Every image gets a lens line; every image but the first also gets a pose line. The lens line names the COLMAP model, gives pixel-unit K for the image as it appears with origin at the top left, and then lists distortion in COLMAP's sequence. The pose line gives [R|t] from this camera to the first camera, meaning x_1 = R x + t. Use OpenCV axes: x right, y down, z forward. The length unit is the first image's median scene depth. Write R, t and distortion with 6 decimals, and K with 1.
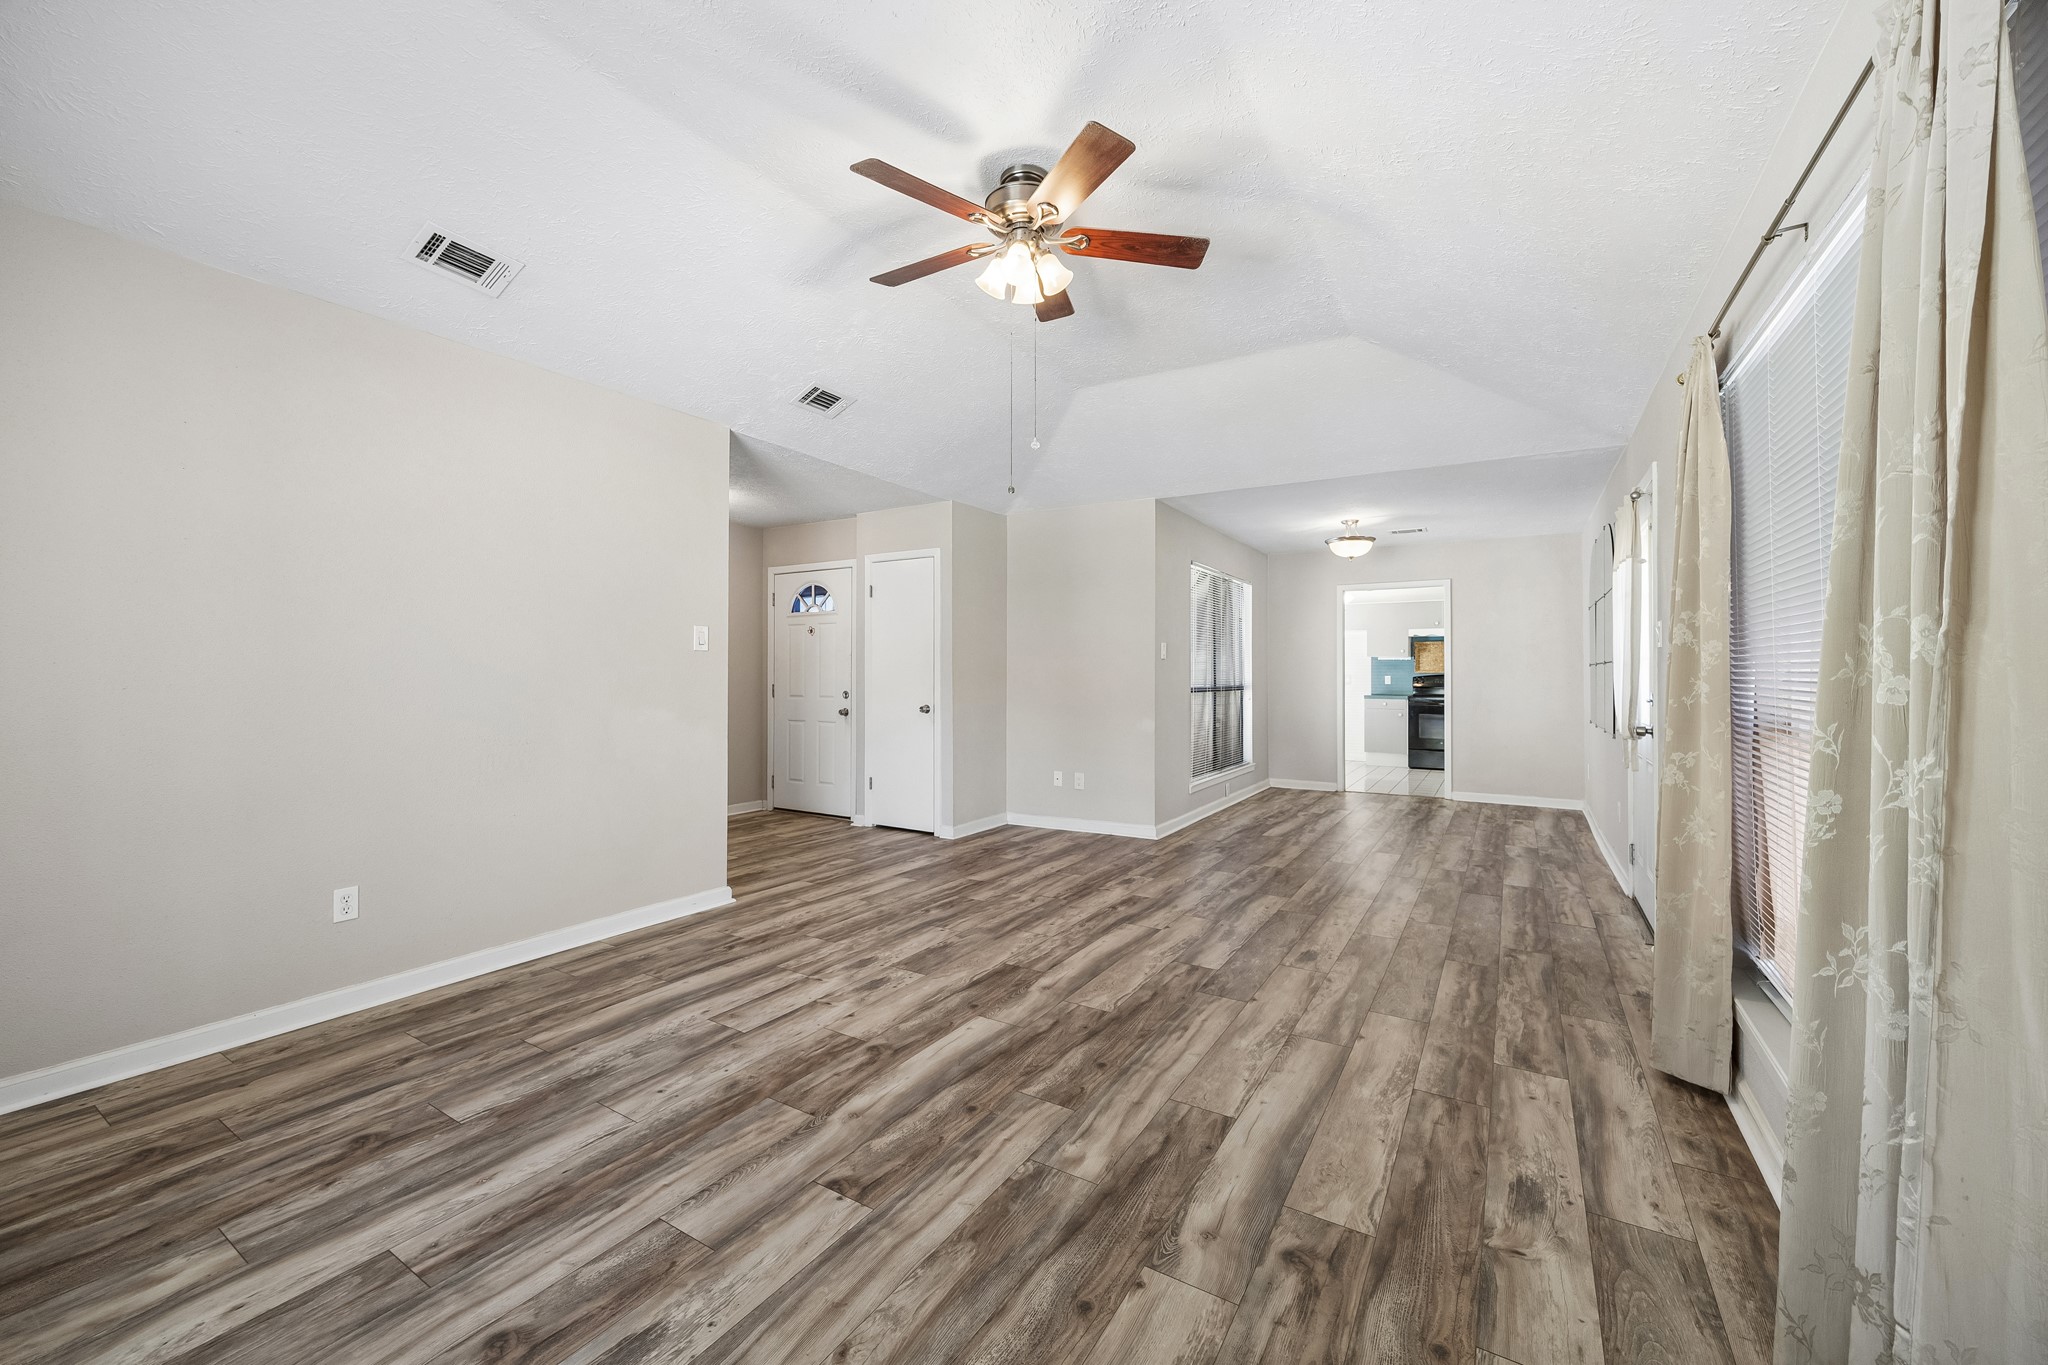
lens RADIAL K [[791.6, 0, 1017.3], [0, 791.6, 689.2], [0, 0, 1]] dist [-0.002576, -0.000744]
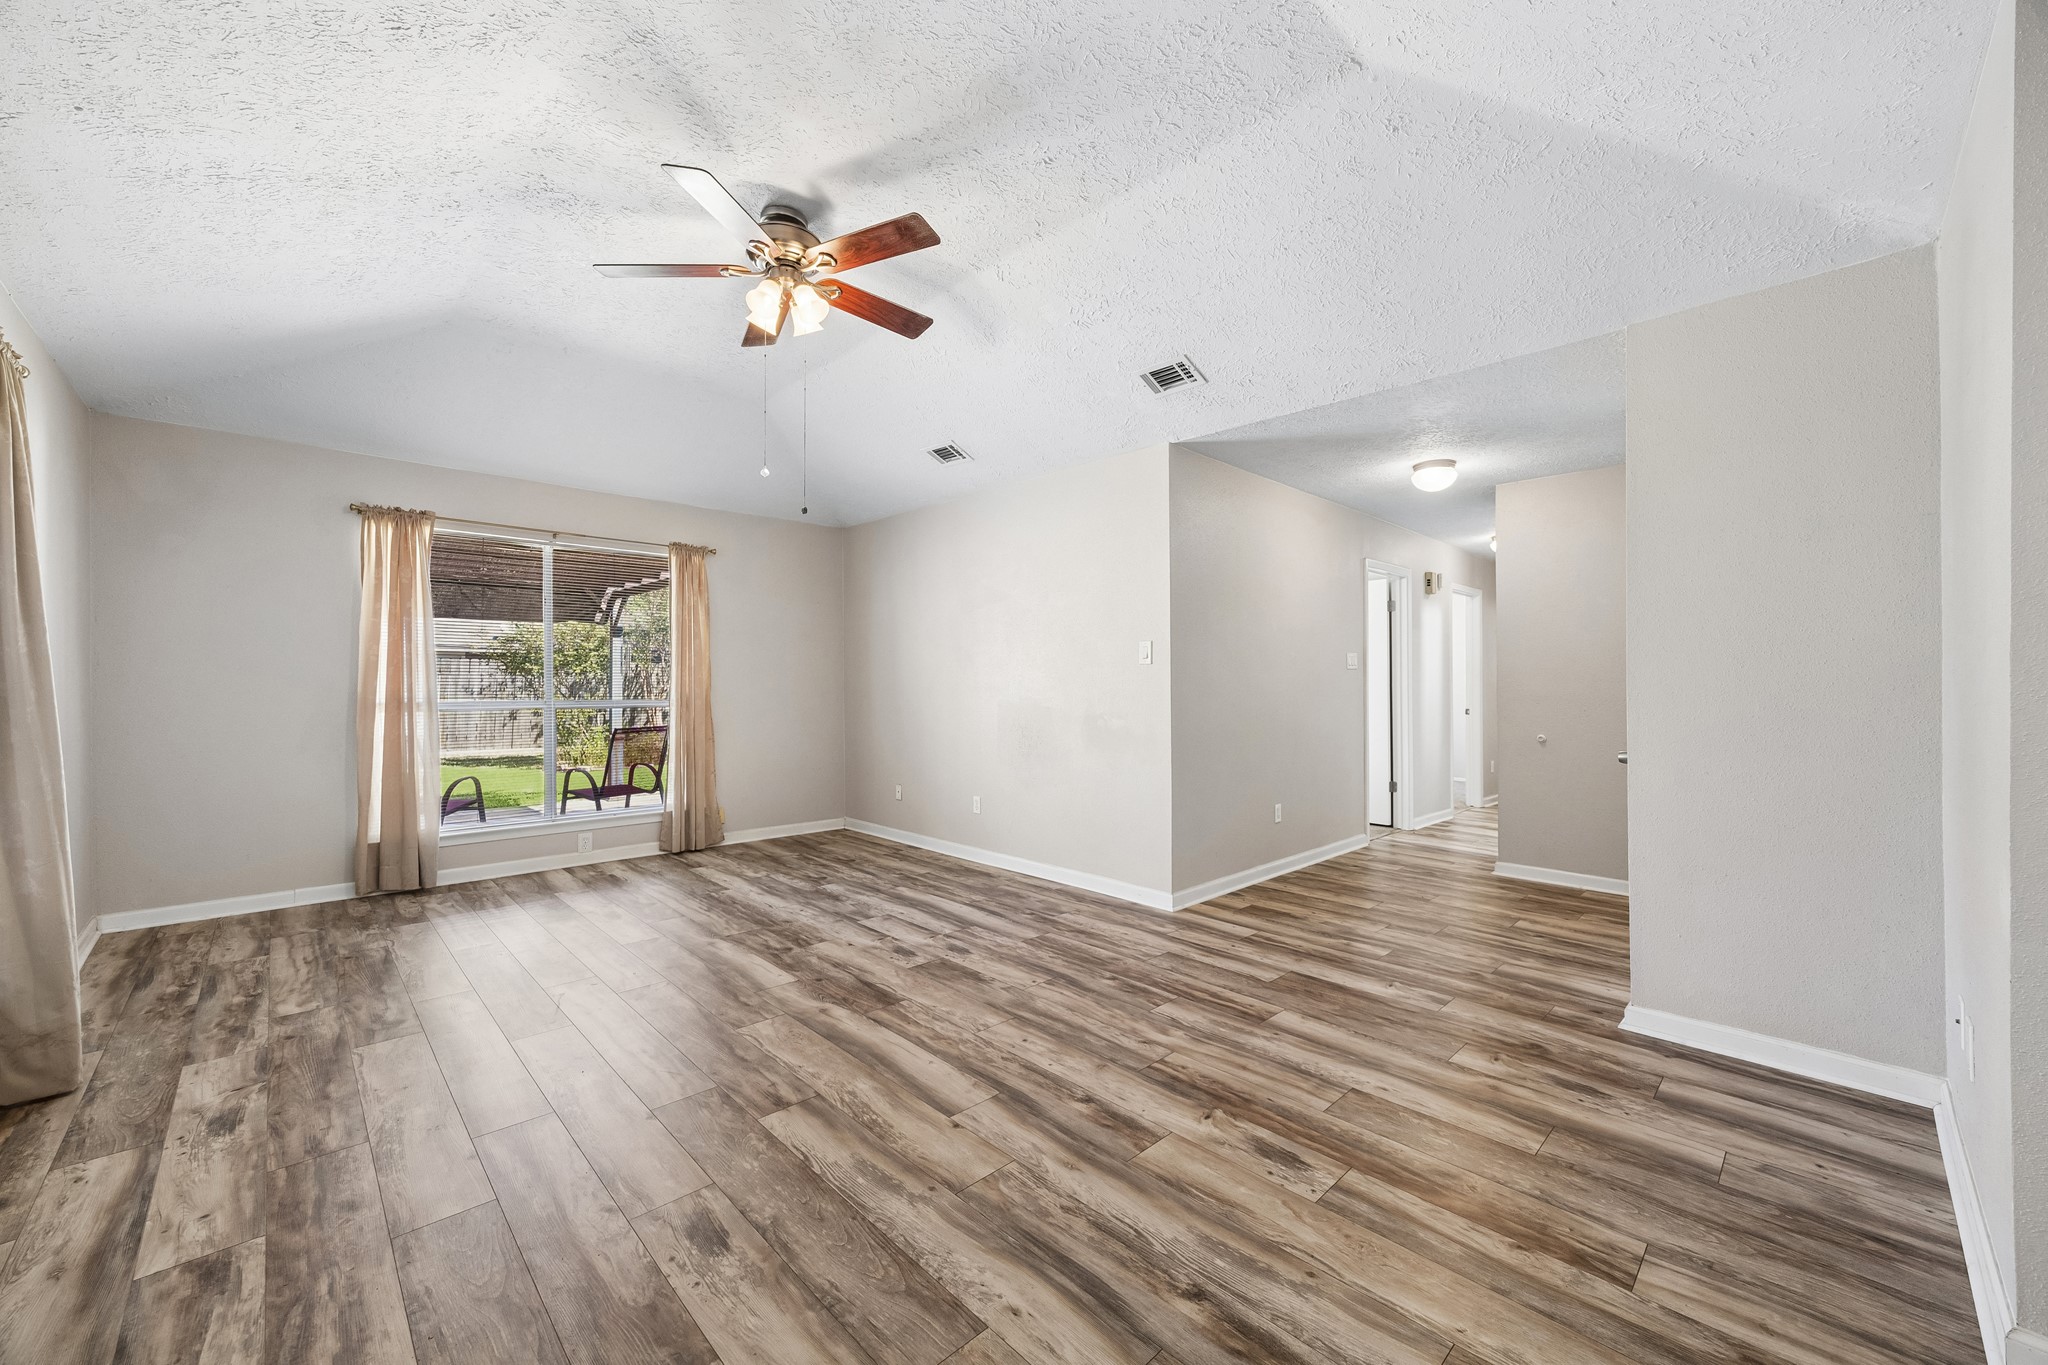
lens RADIAL K [[791.6, 0, 1016.9], [0, 791.6, 682.1], [0, 0, 1]] dist [-0.002576, -0.000744]
pose [[-0.249486, -0.005784, -0.968361, 0.842858], [-0.021631, 0.999766, -0.000398, -0.017311], [0.968137, 0.020848, -0.249553, 1.367469]]
